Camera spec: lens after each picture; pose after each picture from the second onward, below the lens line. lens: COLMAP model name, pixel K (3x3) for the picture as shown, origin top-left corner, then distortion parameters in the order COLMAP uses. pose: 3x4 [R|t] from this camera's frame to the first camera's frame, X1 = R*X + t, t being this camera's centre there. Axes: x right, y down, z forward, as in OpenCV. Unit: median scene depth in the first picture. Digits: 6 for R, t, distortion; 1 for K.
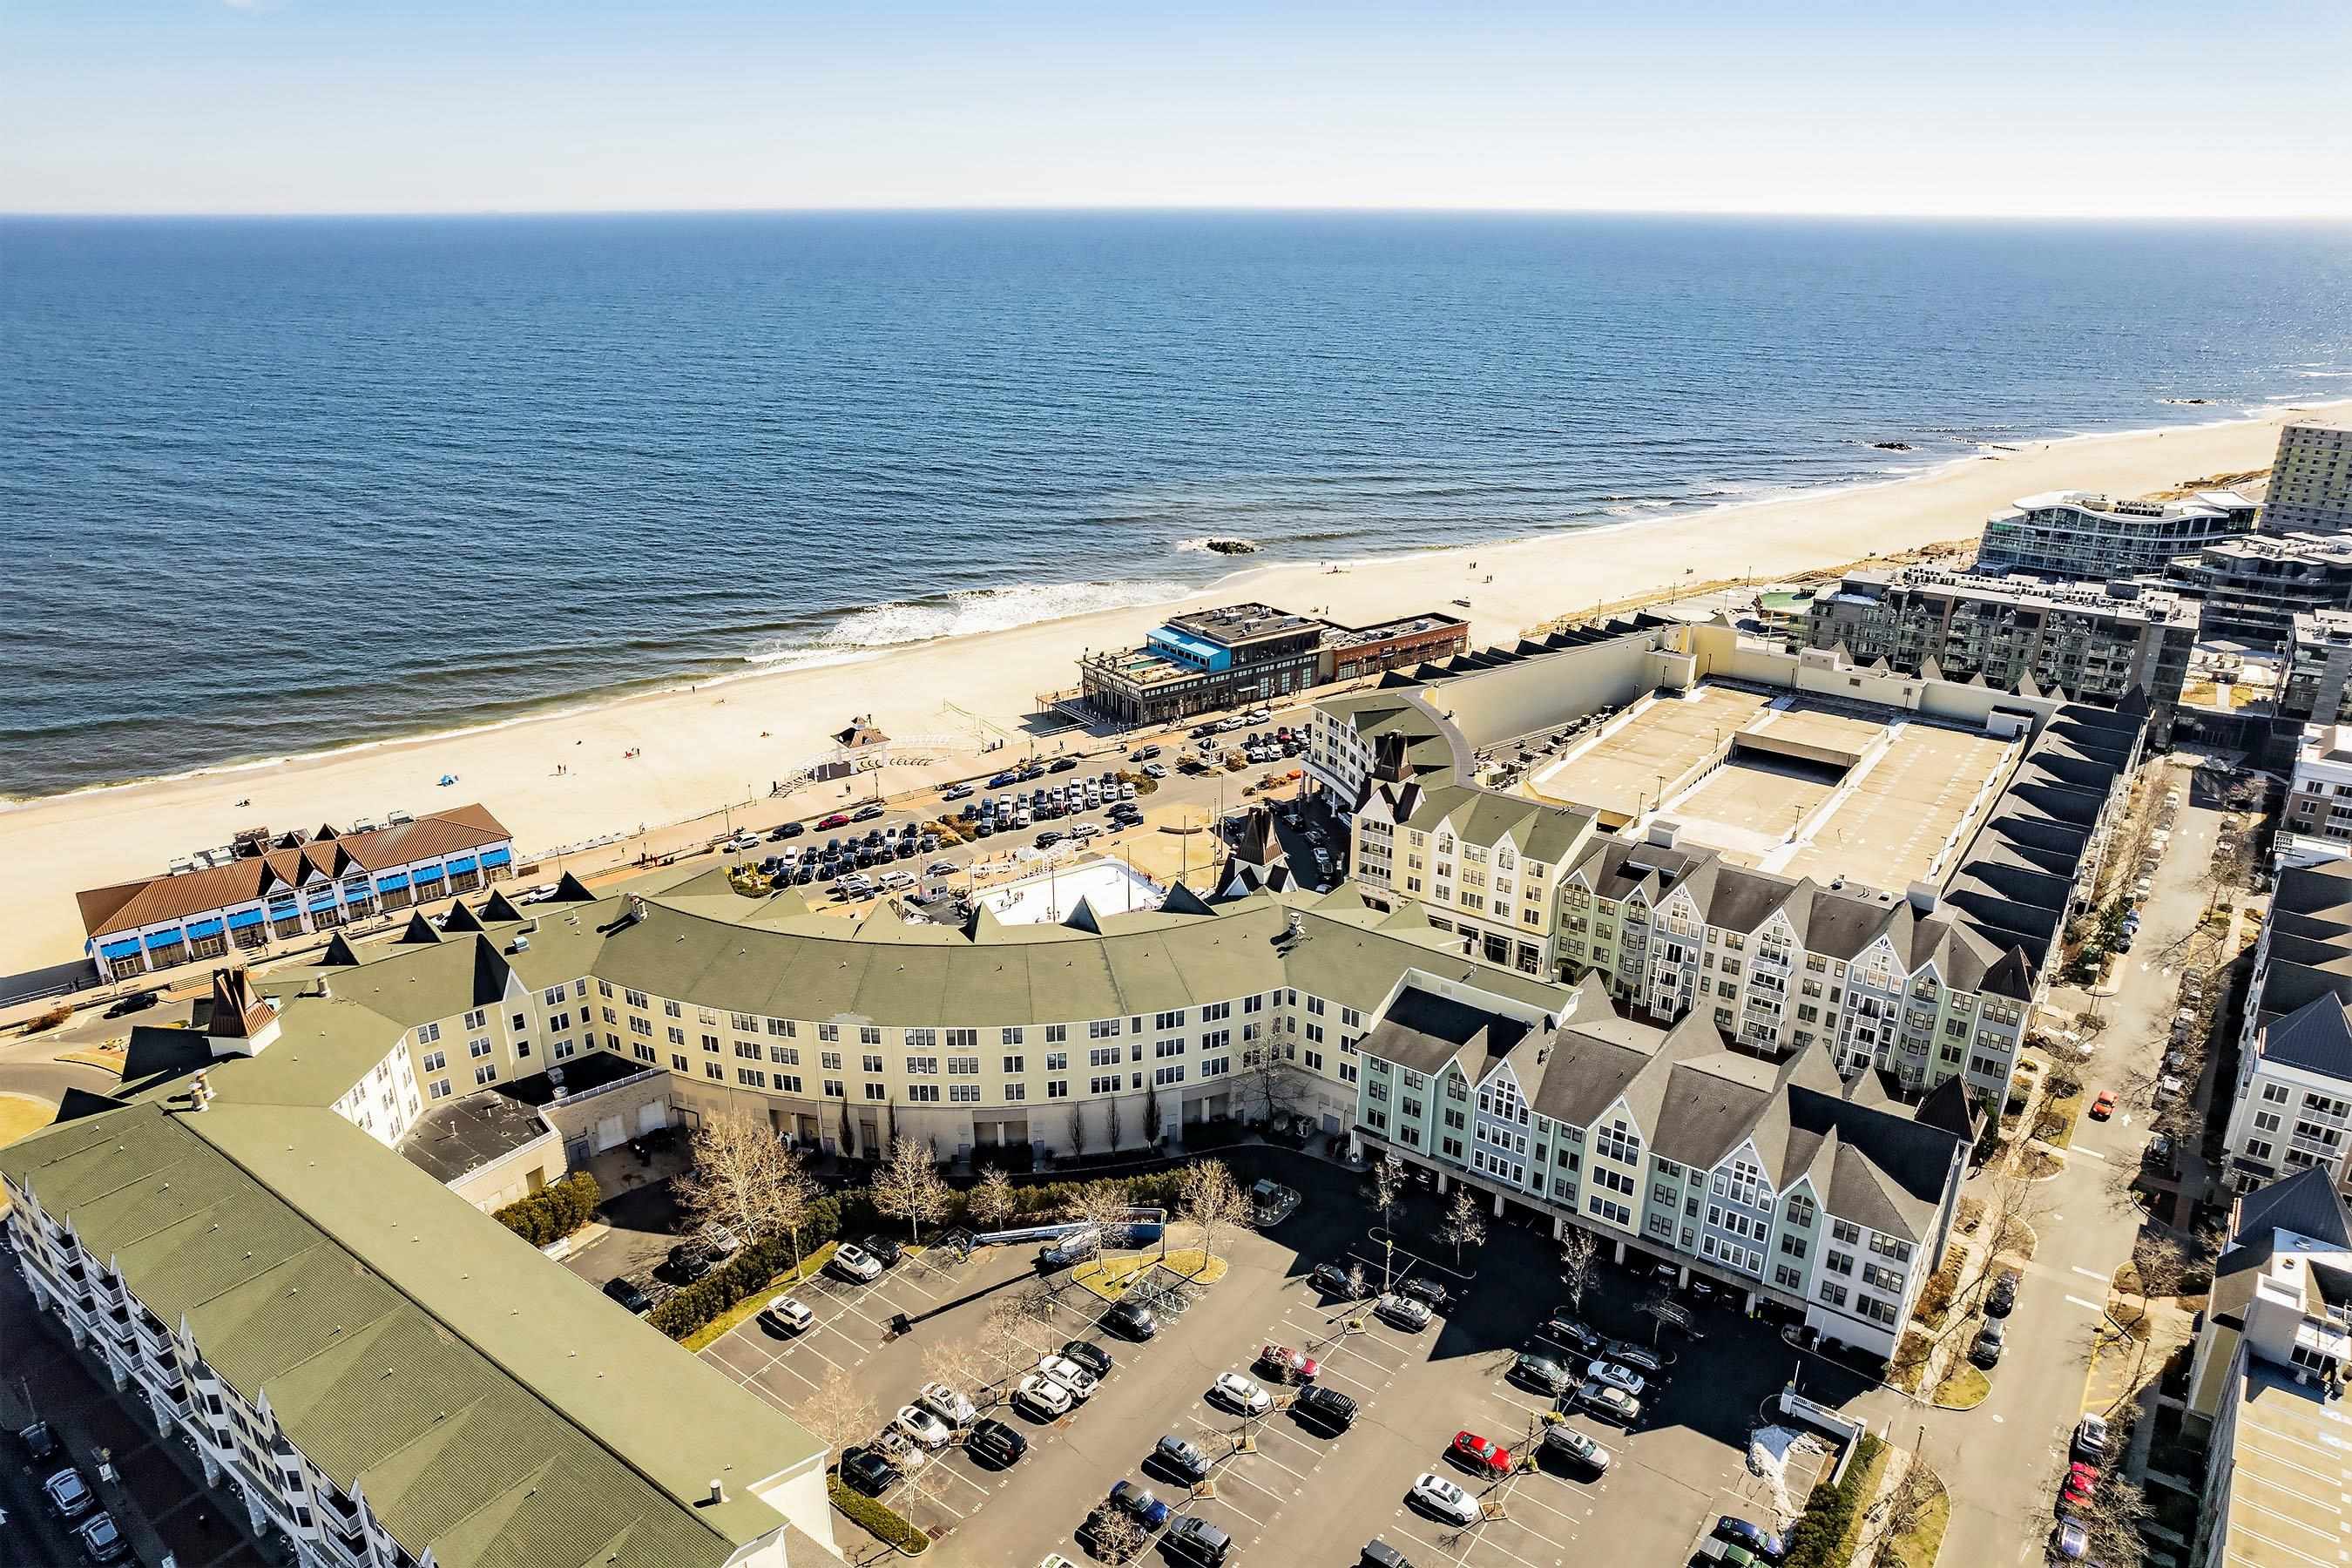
lens RADIAL K [[1620.3, 0, 1176.0], [0, 1620.3, 784.0], [0, 0, 1]] dist [-0.130522, 0.127510]
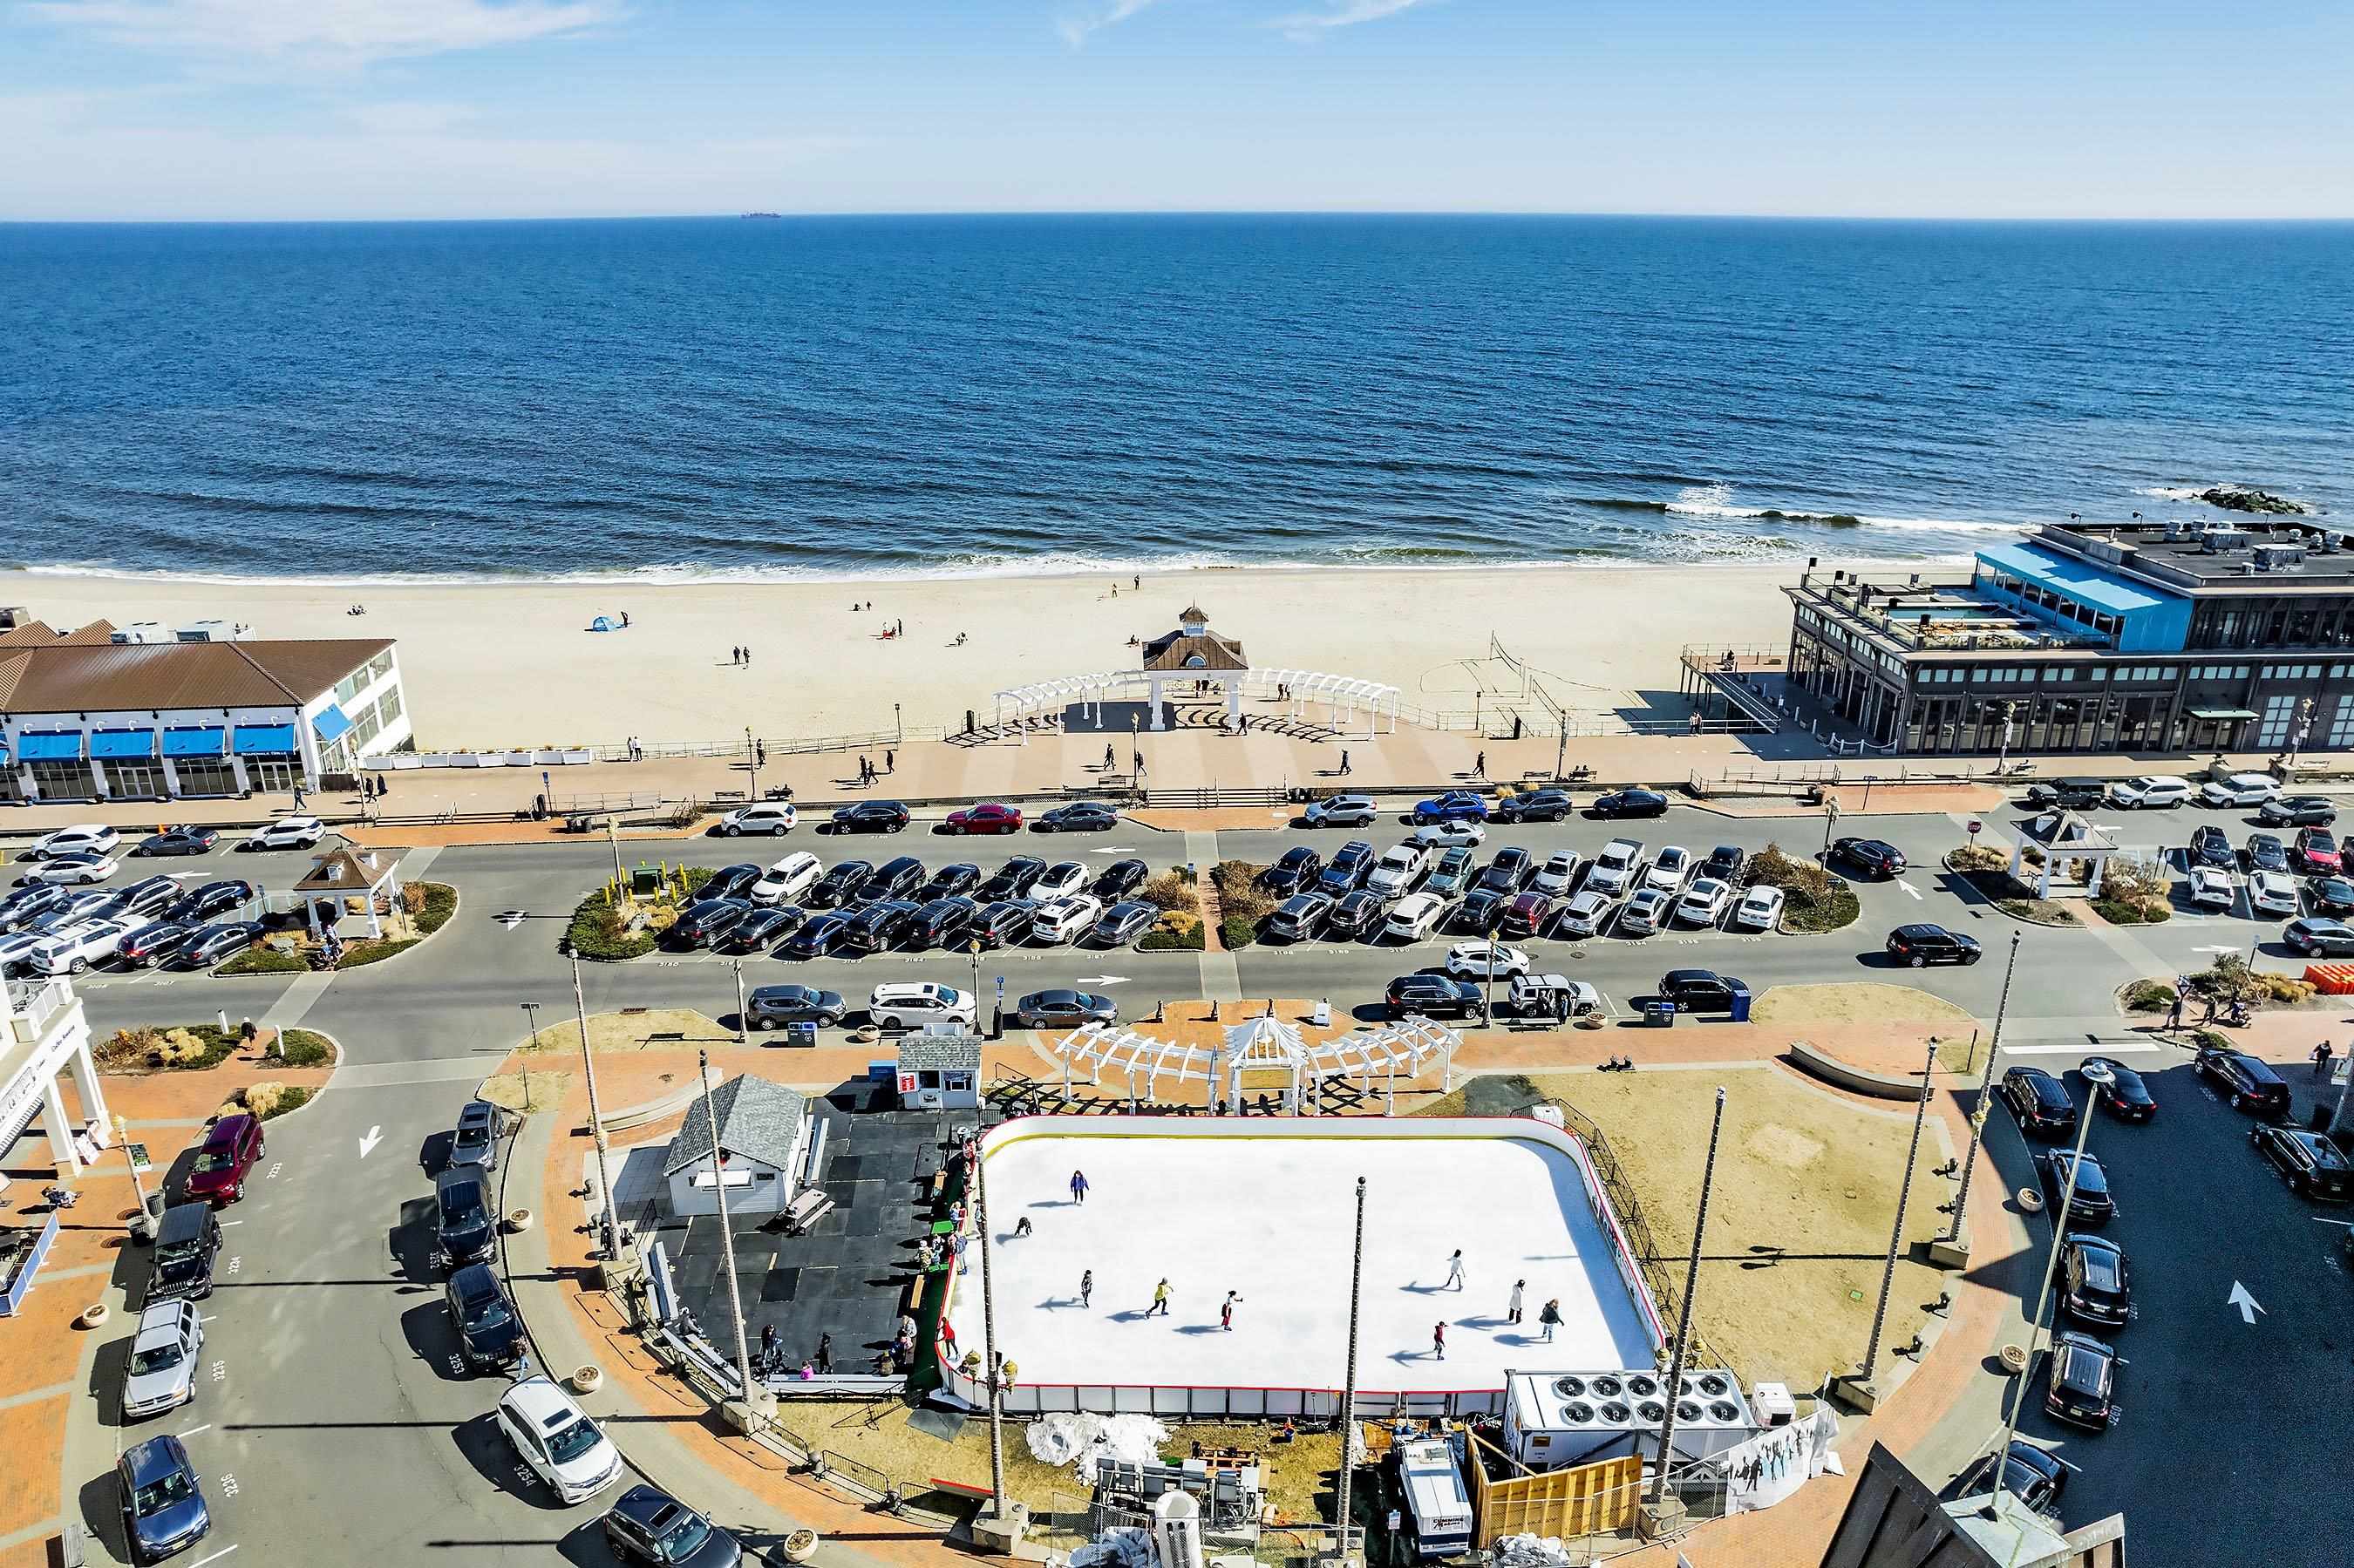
lens RADIAL K [[1621.4, 0, 1177.0], [0, 1621.4, 784.0], [0, 0, 1]] dist [-0.130522, 0.127510]
pose [[0.835209, 0.187577, -0.516954, 0.035194], [-0.196477, 0.979769, 0.038075, -0.009750], [0.513637, 0.069768, 0.855166, 0.609289]]
